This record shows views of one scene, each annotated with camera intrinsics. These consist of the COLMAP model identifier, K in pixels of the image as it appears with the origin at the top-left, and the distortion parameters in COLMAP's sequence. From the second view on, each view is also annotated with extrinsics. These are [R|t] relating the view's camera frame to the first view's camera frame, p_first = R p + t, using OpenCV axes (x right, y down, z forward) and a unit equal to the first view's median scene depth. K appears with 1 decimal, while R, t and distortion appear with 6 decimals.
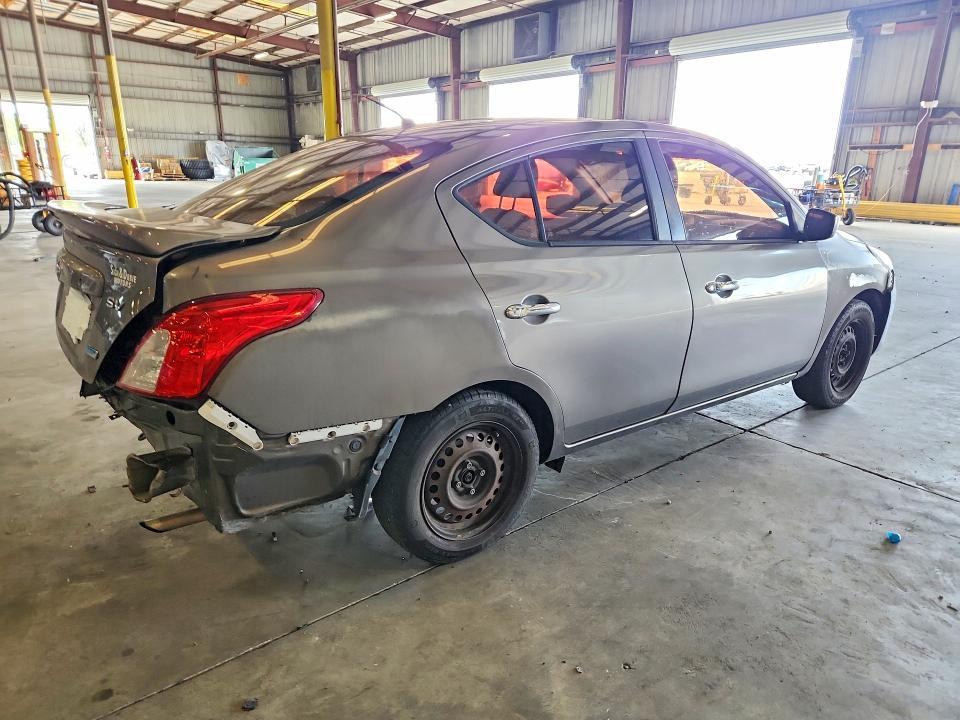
lens RADIAL K [[641.6, 0, 480.0], [0, 641.6, 360.0], [0, 0, 1]] dist [0.067277, -0.059129]
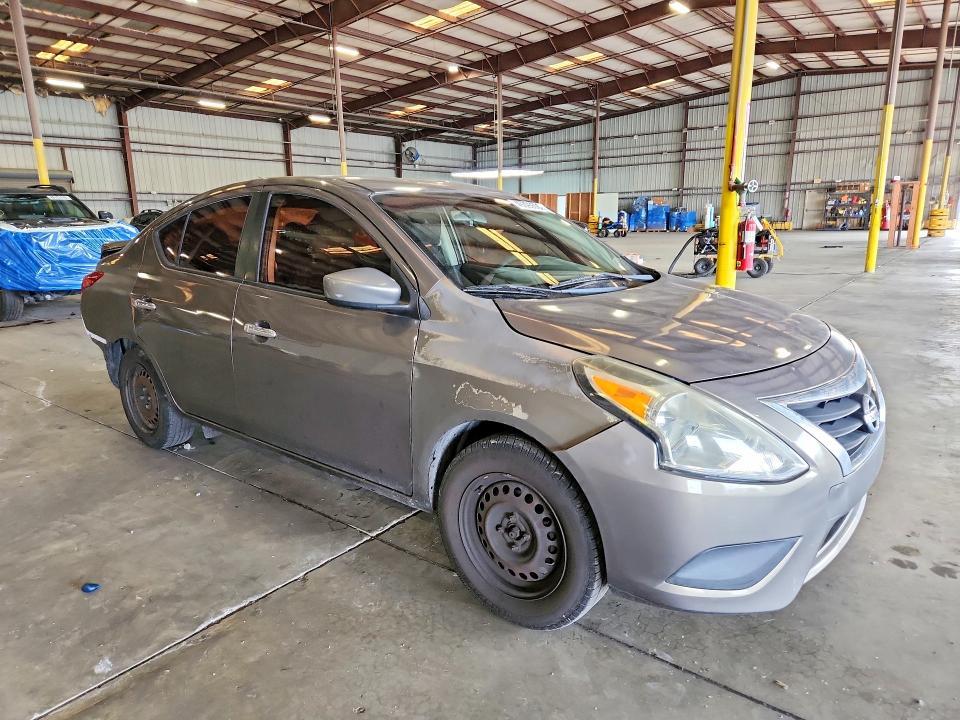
lens RADIAL K [[637.8, 0, 450.8], [0, 637.8, 340.2], [0, 0, 1]] dist [0.003717, -0.000075]
pose [[0.228707, 0.169125, -0.958692, 1.576950], [-0.268357, 0.957590, 0.104910, -0.311485], [0.935776, 0.233278, 0.264394, 1.154450]]
